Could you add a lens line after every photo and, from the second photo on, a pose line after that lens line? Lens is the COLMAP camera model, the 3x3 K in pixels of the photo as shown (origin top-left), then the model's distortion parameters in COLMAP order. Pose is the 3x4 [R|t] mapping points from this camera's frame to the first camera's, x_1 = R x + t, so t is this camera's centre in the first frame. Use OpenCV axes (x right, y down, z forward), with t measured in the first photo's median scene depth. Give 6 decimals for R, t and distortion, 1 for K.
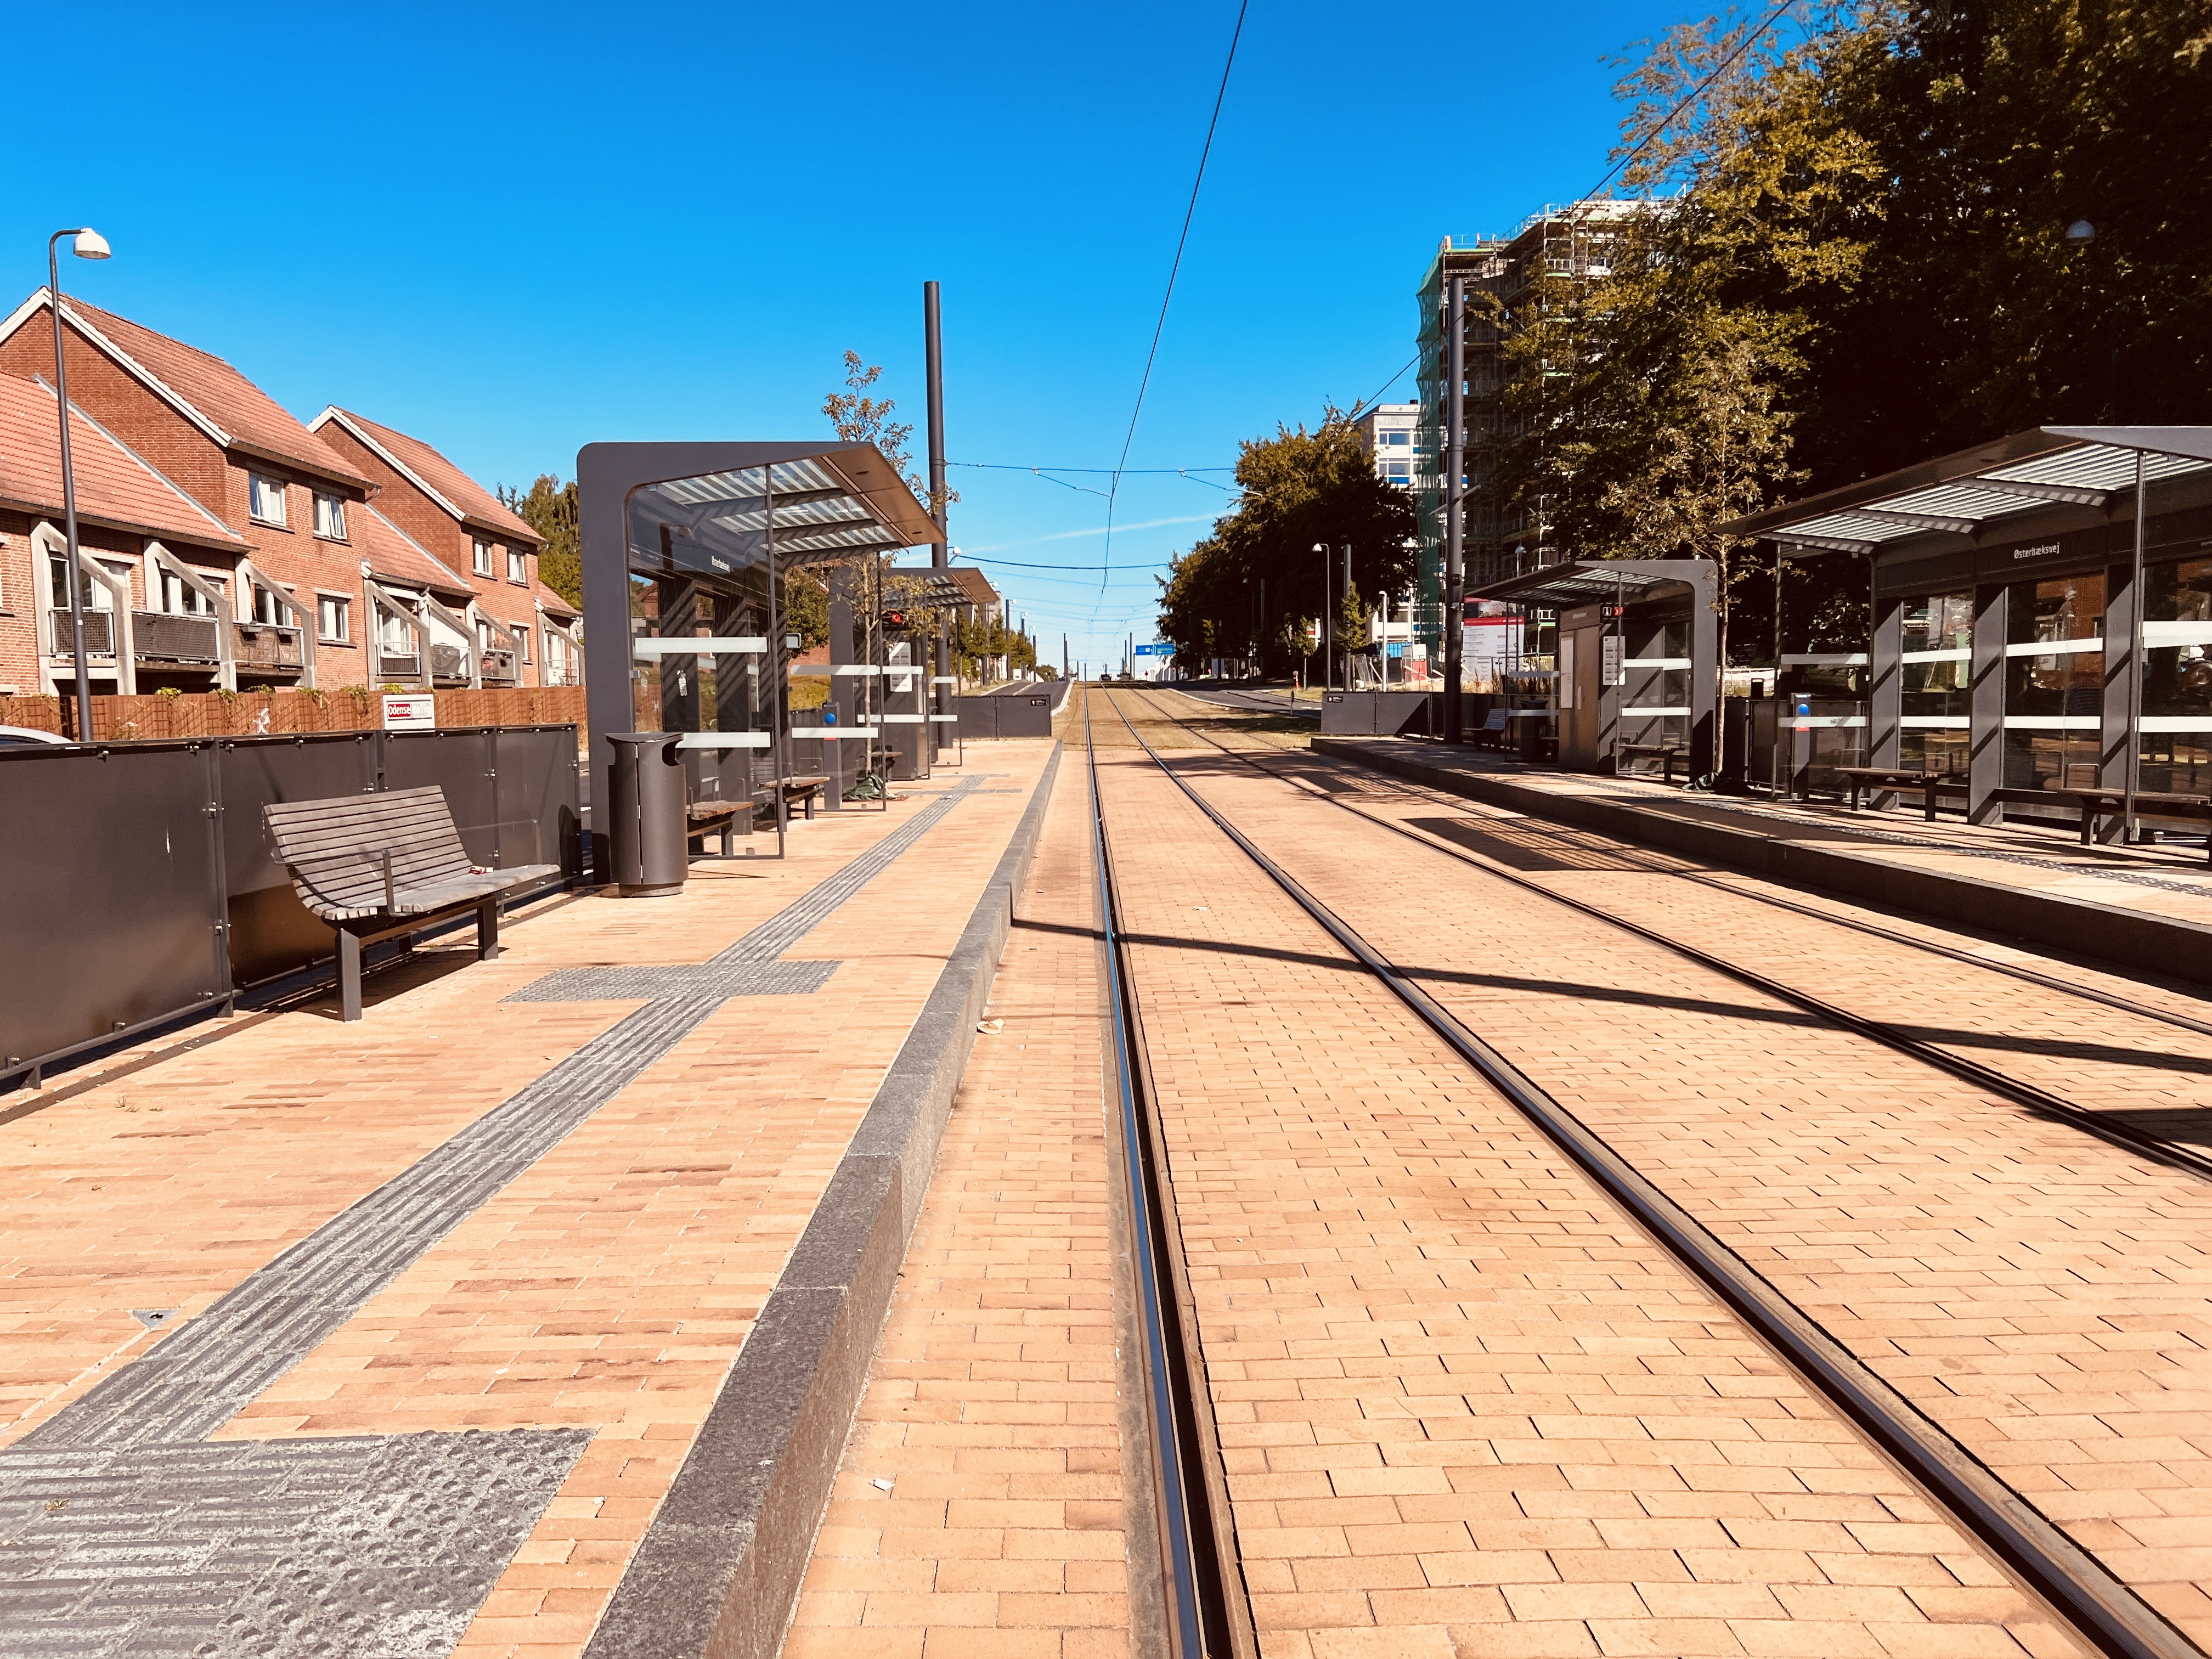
lens RADIAL K [[1665.8, 0, 1089.5], [0, 1665.8, 834.5], [0, 0, 1]] dist [0.058263, -0.066649]
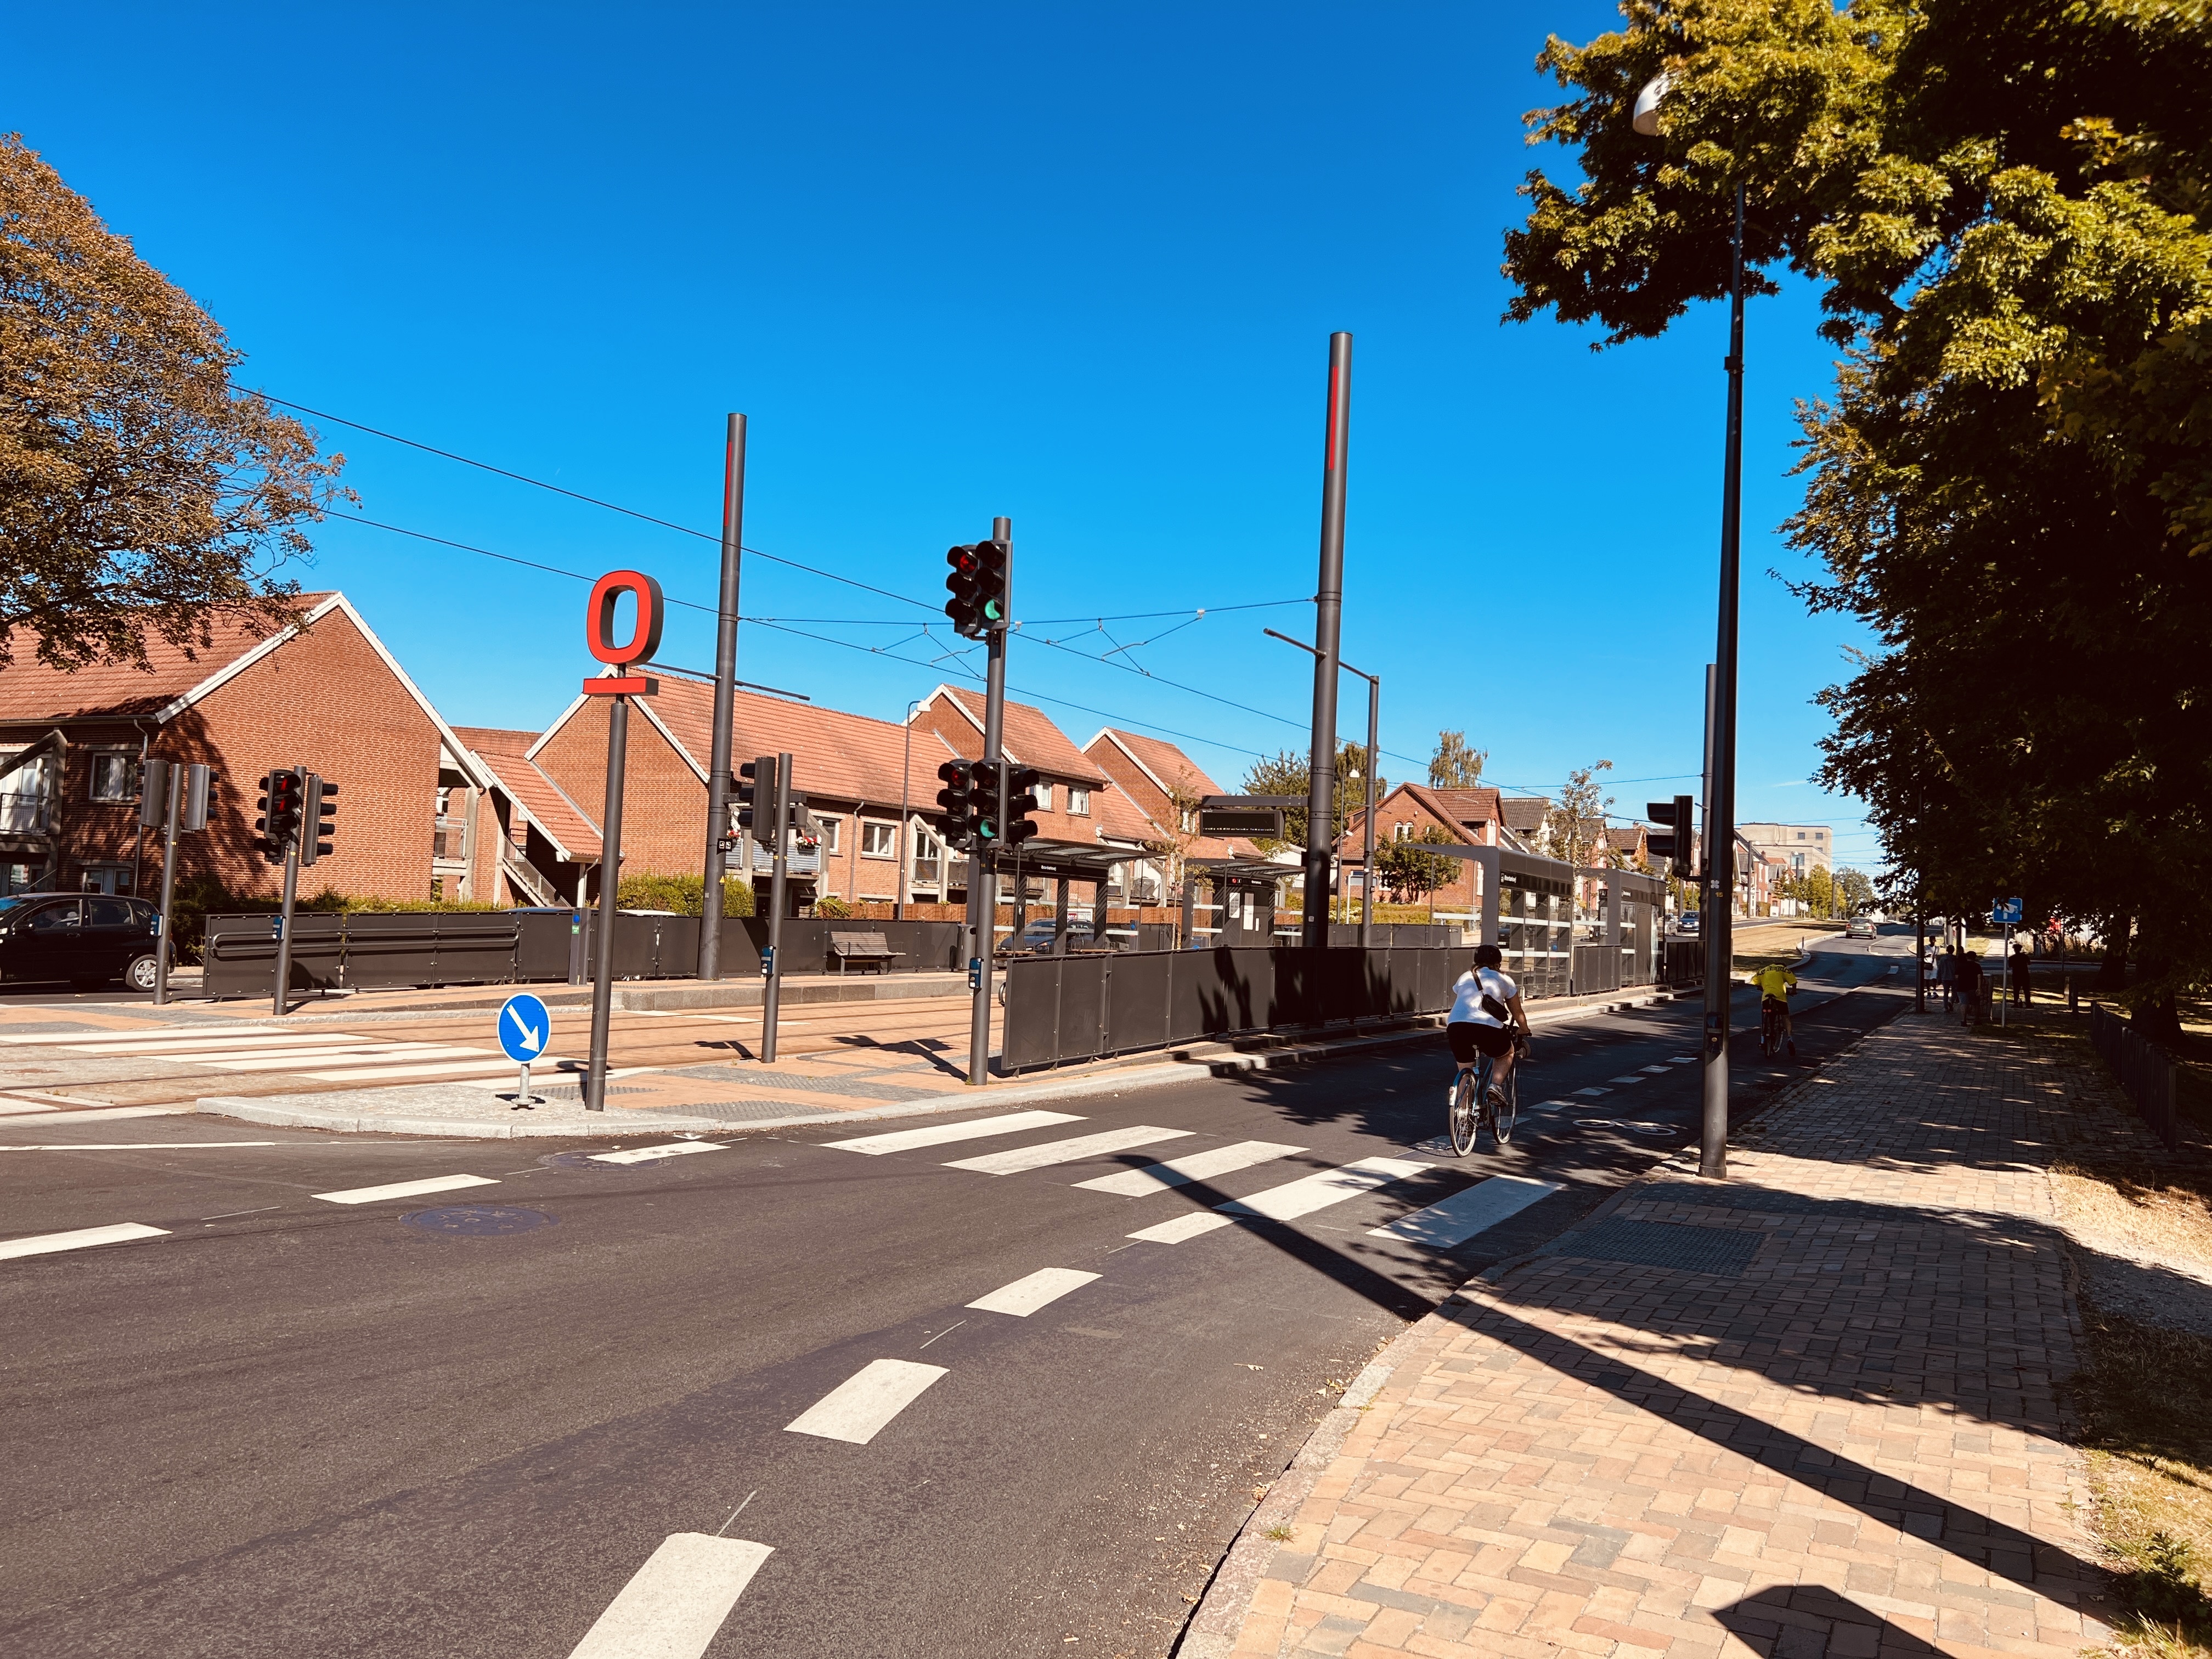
lens RADIAL K [[1665.8, 0, 1120.3], [0, 1665.8, 776.7], [0, 0, 1]] dist [0.058263, -0.066649]
pose [[0.879372, 0.006010, -0.476097, 0.515739], [-0.085216, 0.985762, -0.144953, 0.034042], [0.468447, 0.168039, 0.867364, -0.586399]]
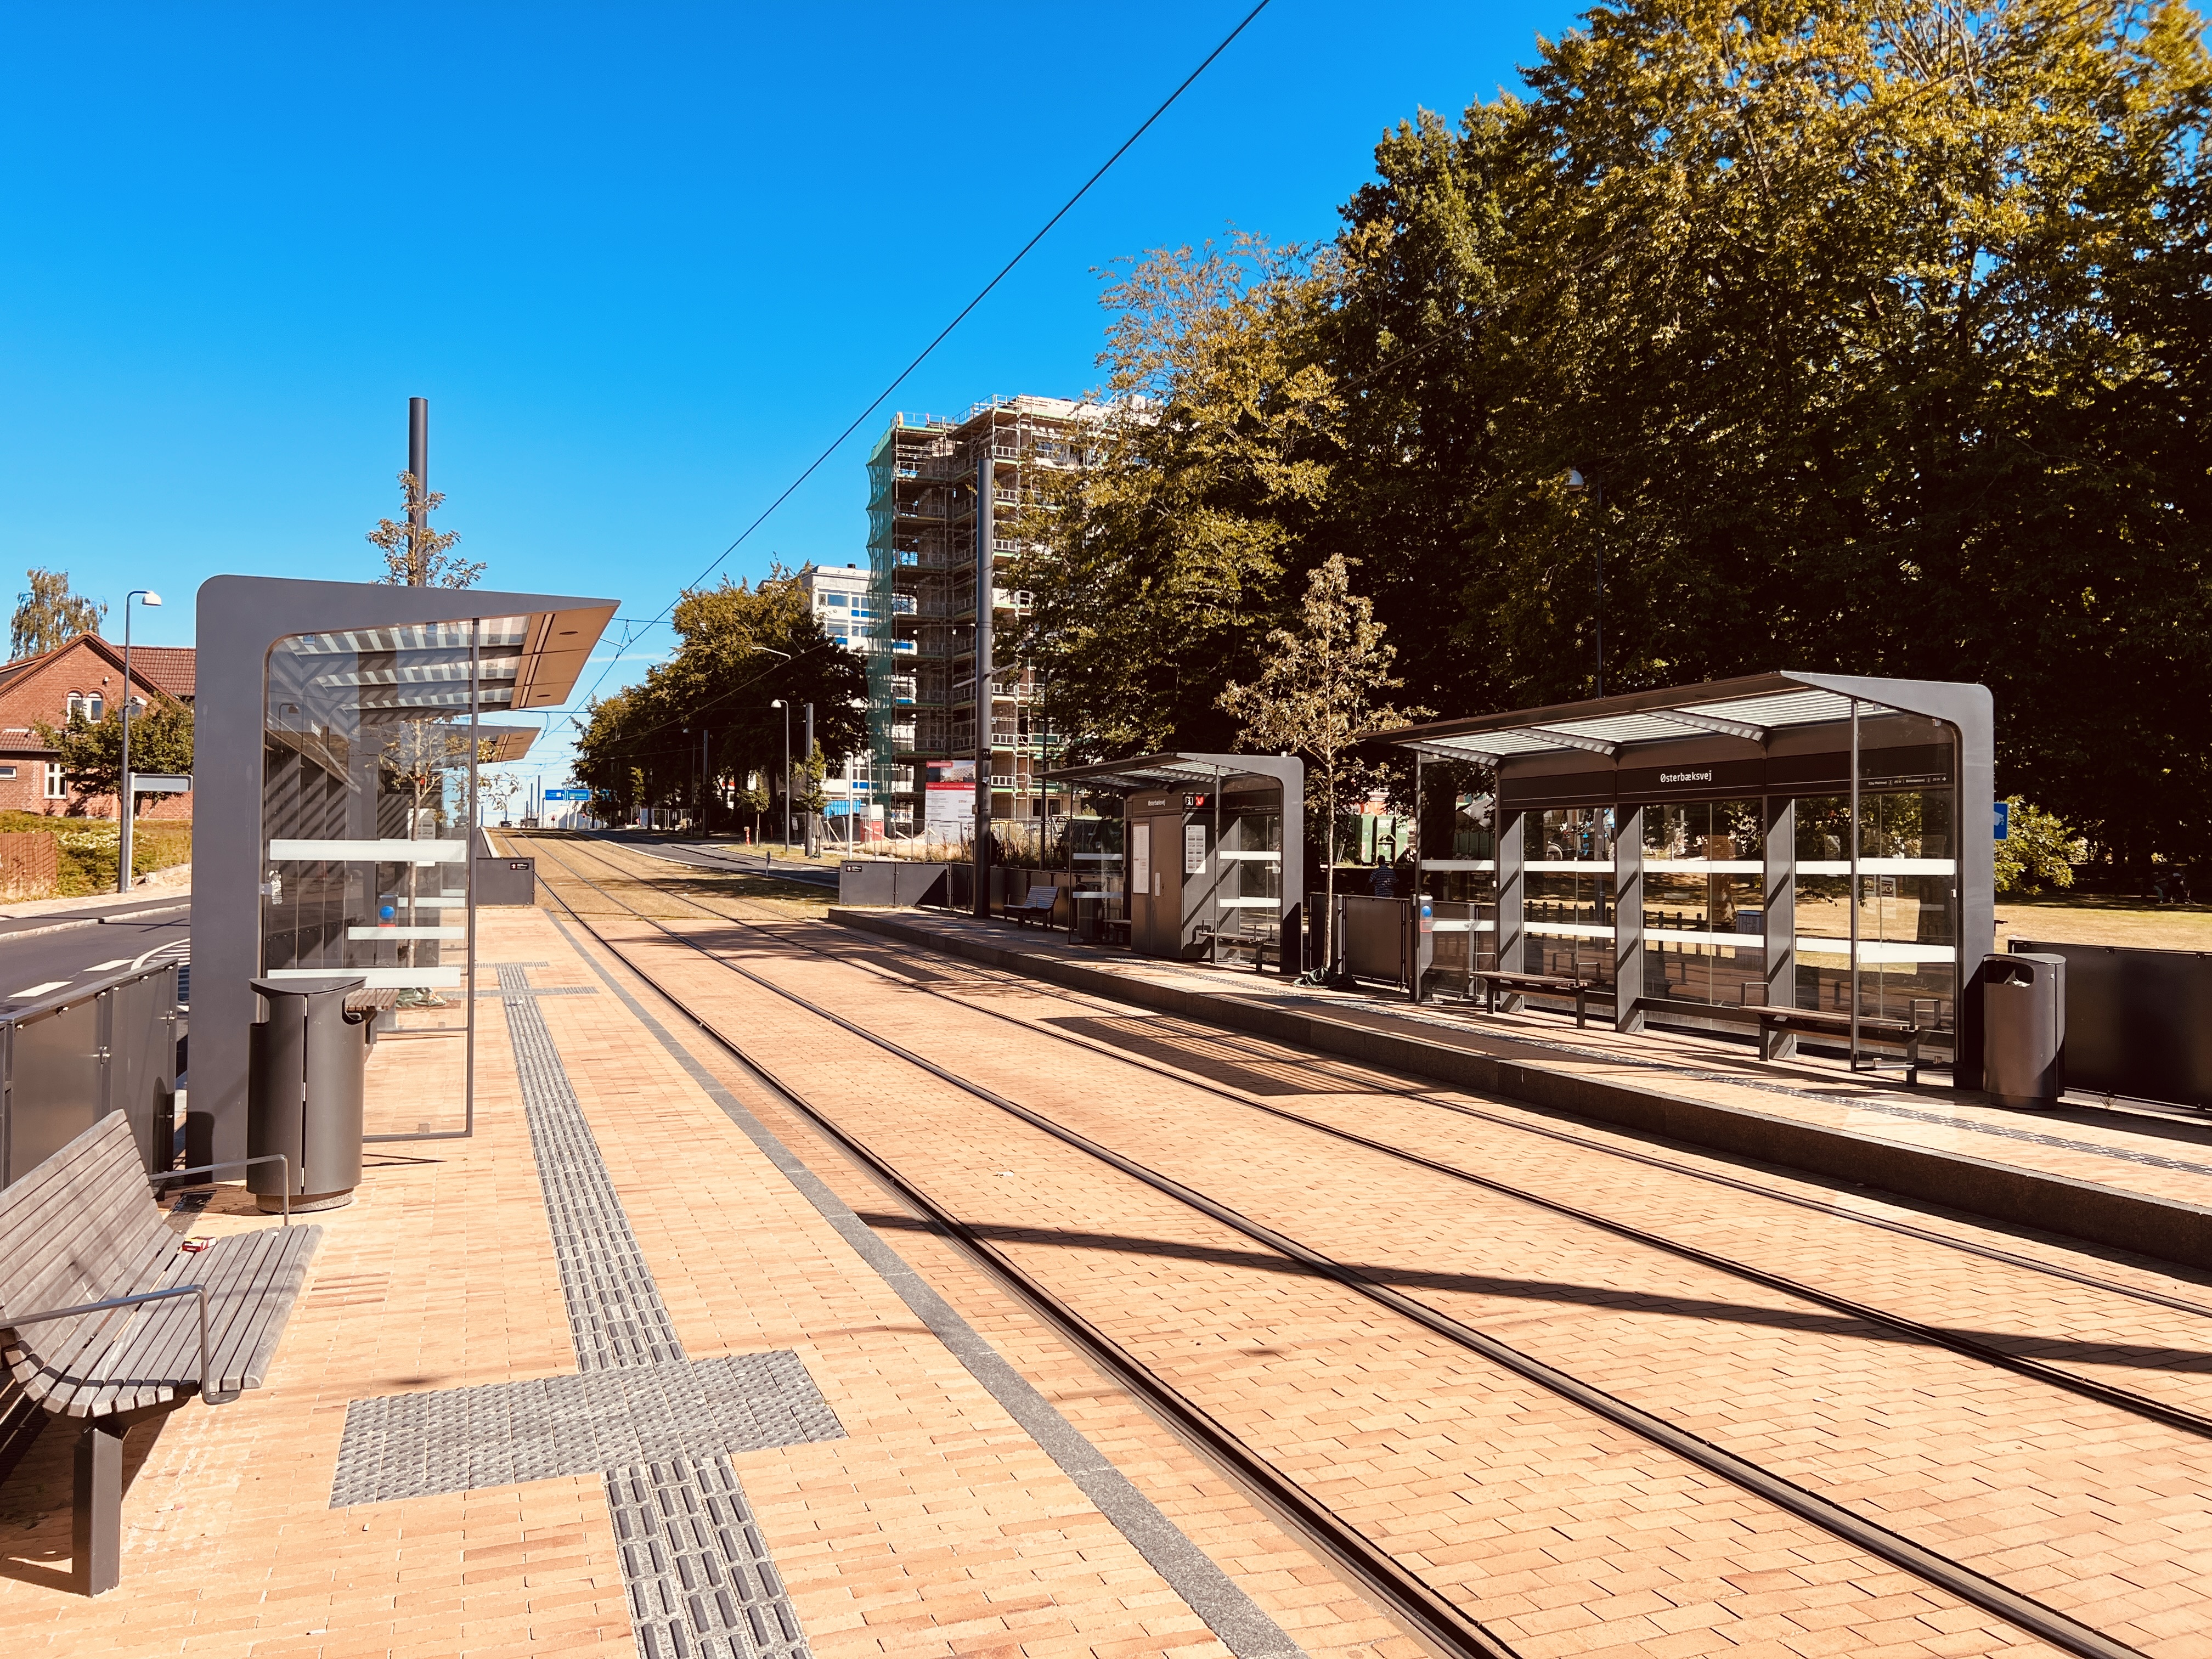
lens RADIAL K [[1665.8, 0, 1113.9], [0, 1665.8, 824.8], [0, 0, 1]] dist [0.058263, -0.066649]
pose [[0.934632, 0.026201, 0.354650, -0.064749], [0.008105, 0.995454, -0.094901, -0.017617], [-0.355524, 0.091572, 0.930171, 0.063994]]
